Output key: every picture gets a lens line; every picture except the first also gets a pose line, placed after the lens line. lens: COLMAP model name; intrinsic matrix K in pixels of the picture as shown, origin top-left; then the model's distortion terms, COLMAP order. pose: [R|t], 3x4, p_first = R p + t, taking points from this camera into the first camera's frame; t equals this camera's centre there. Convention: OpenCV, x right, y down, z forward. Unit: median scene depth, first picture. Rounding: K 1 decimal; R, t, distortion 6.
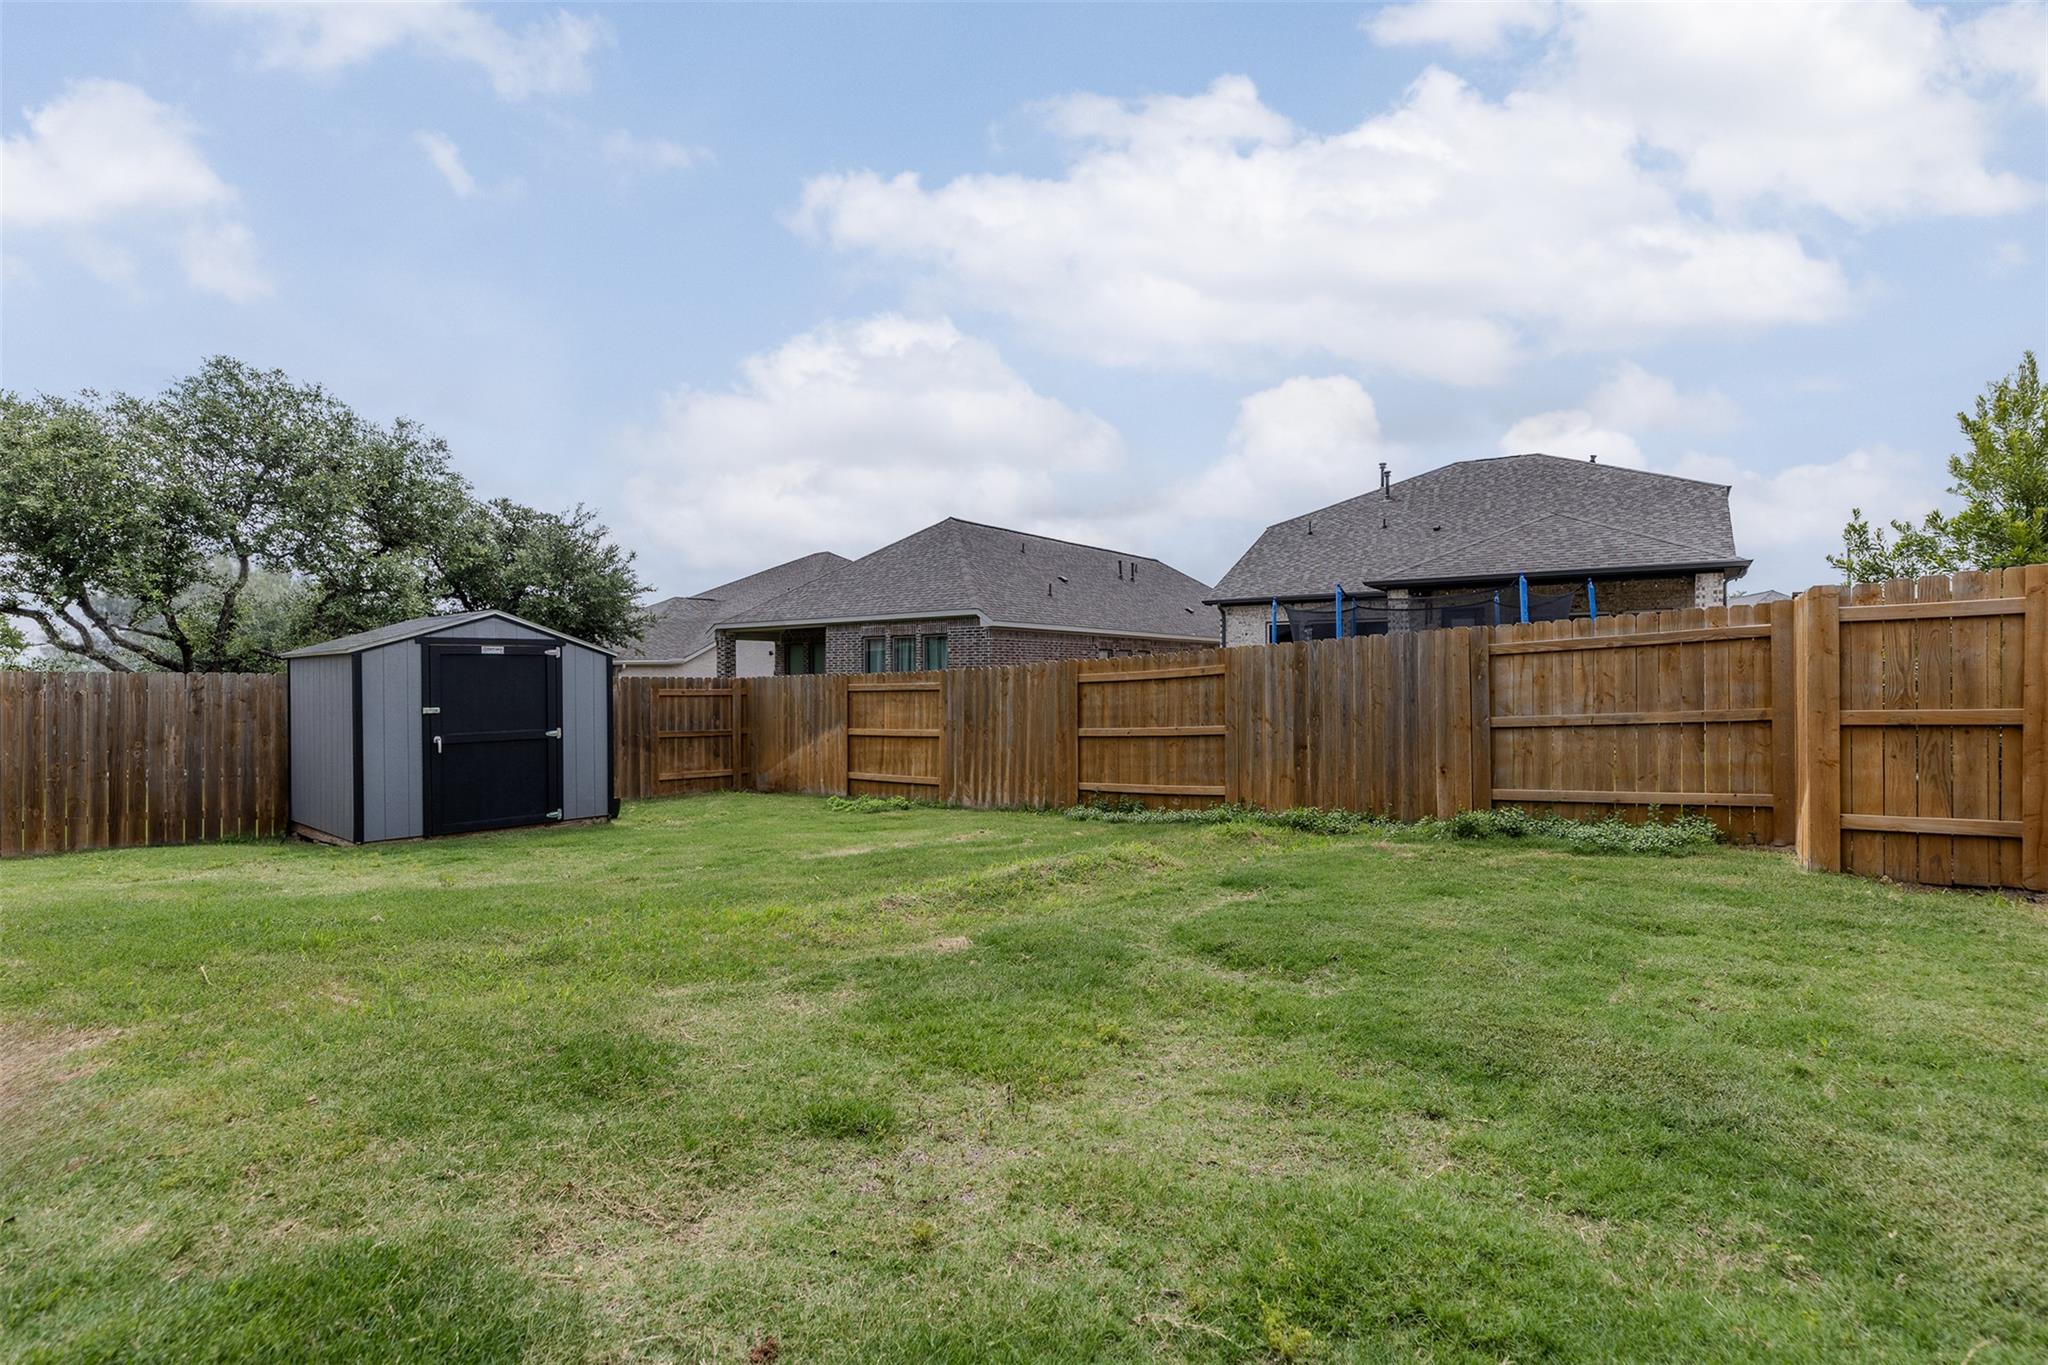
lens RADIAL K [[974.9, 0, 1024.7], [0, 974.9, 678.0], [0, 0, 1]] dist [-0.009302, 0.001658]
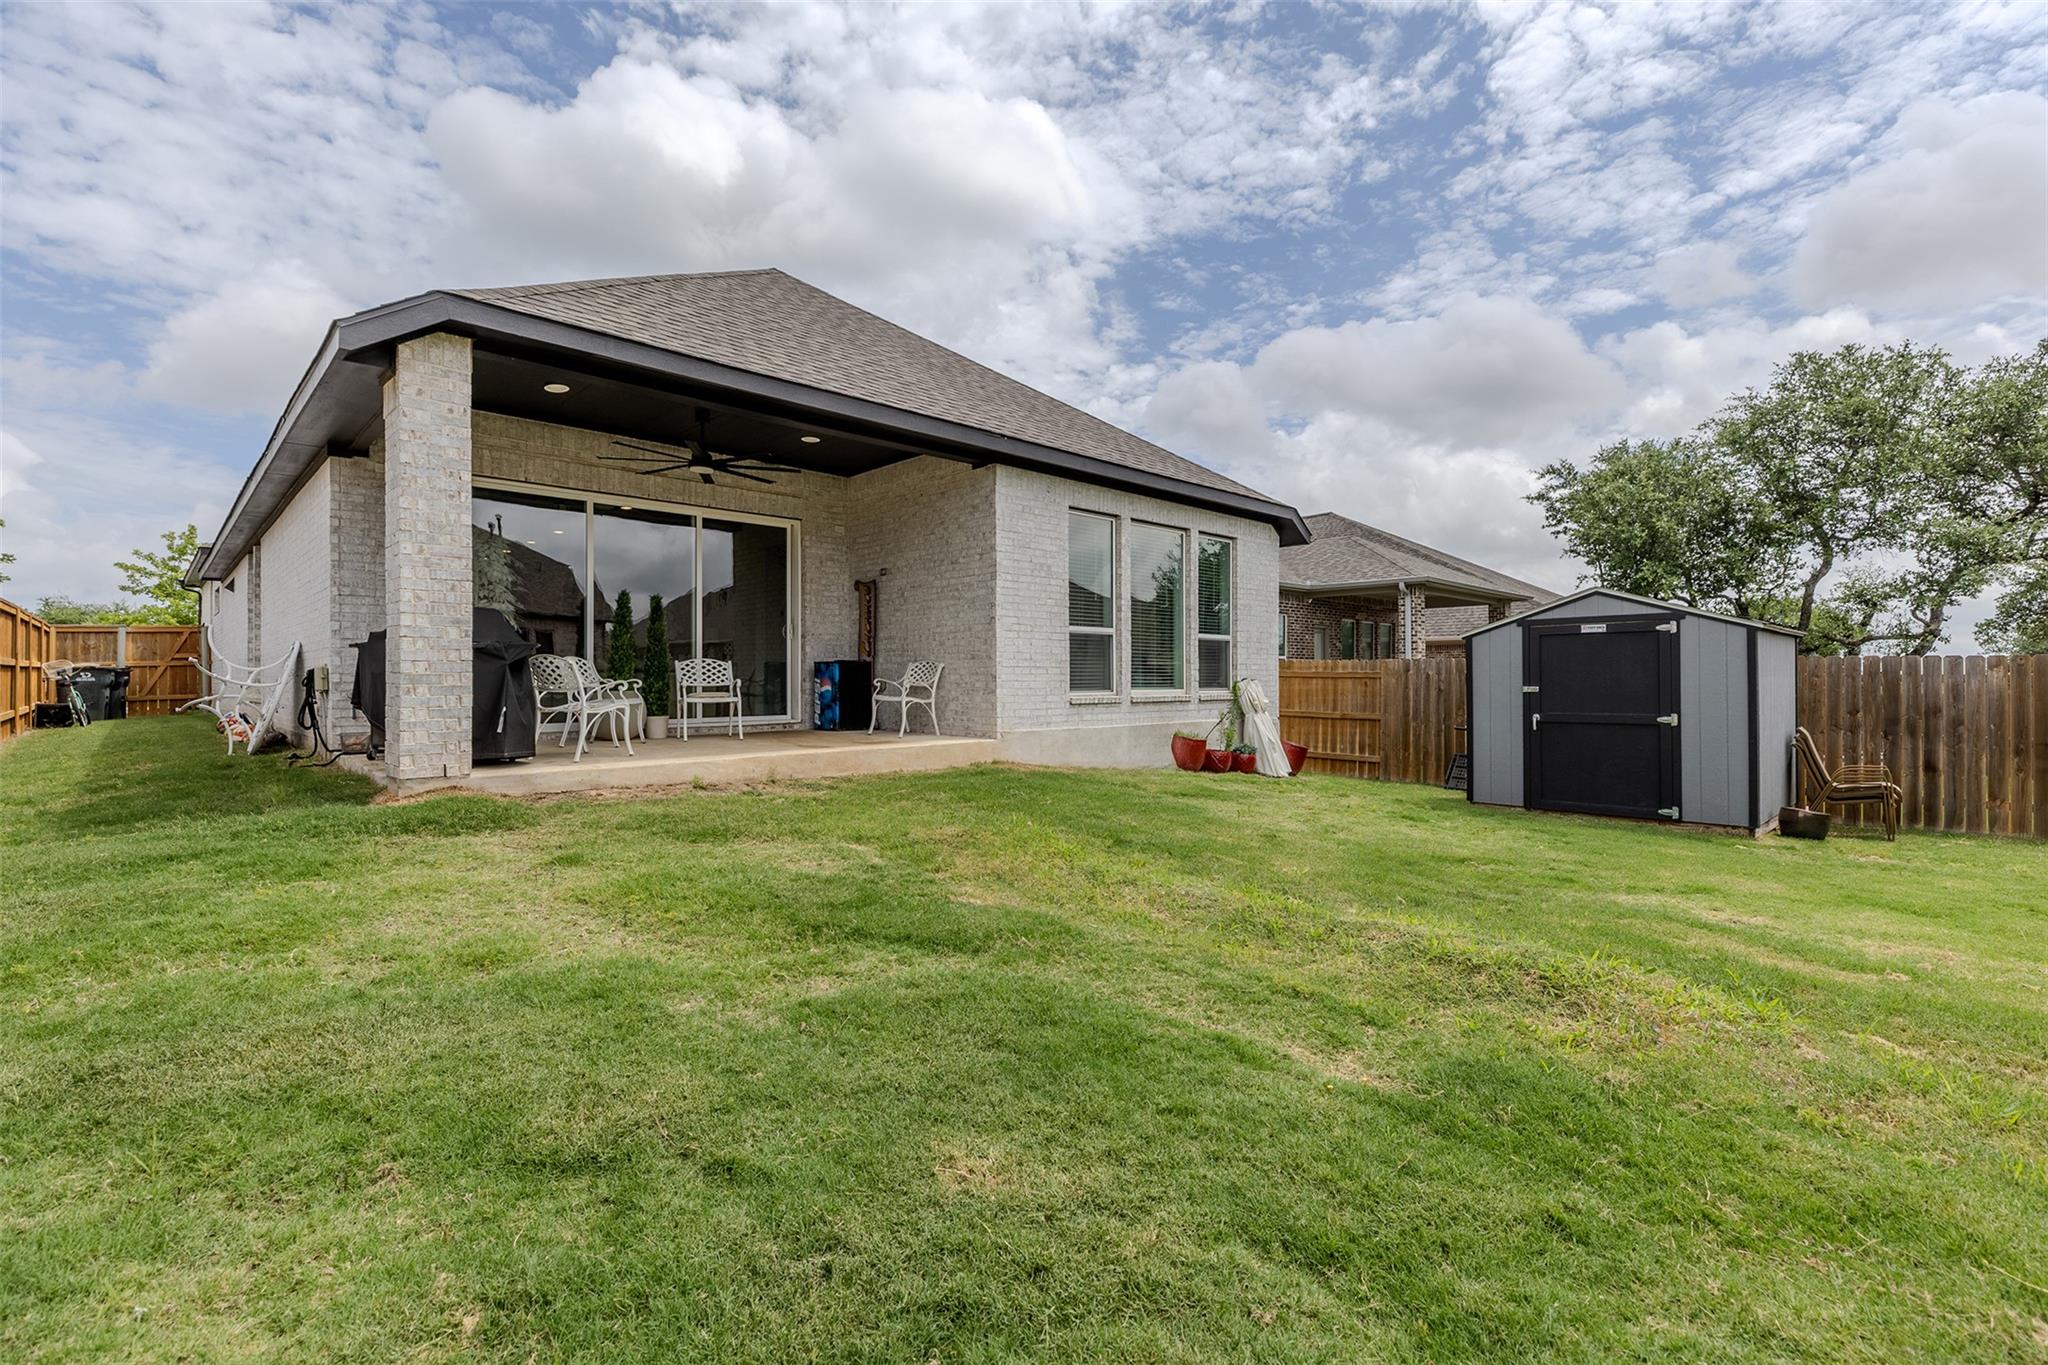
lens RADIAL K [[924.6, 0, 1024.7], [0, 924.6, 675.3], [0, 0, 1]] dist [0.004370, 0.000029]
pose [[-0.044293, 0.003413, -0.999013, 0.392045], [-0.000230, 0.999994, 0.003427, 0.014536], [0.999019, 0.000382, -0.044292, 0.474569]]
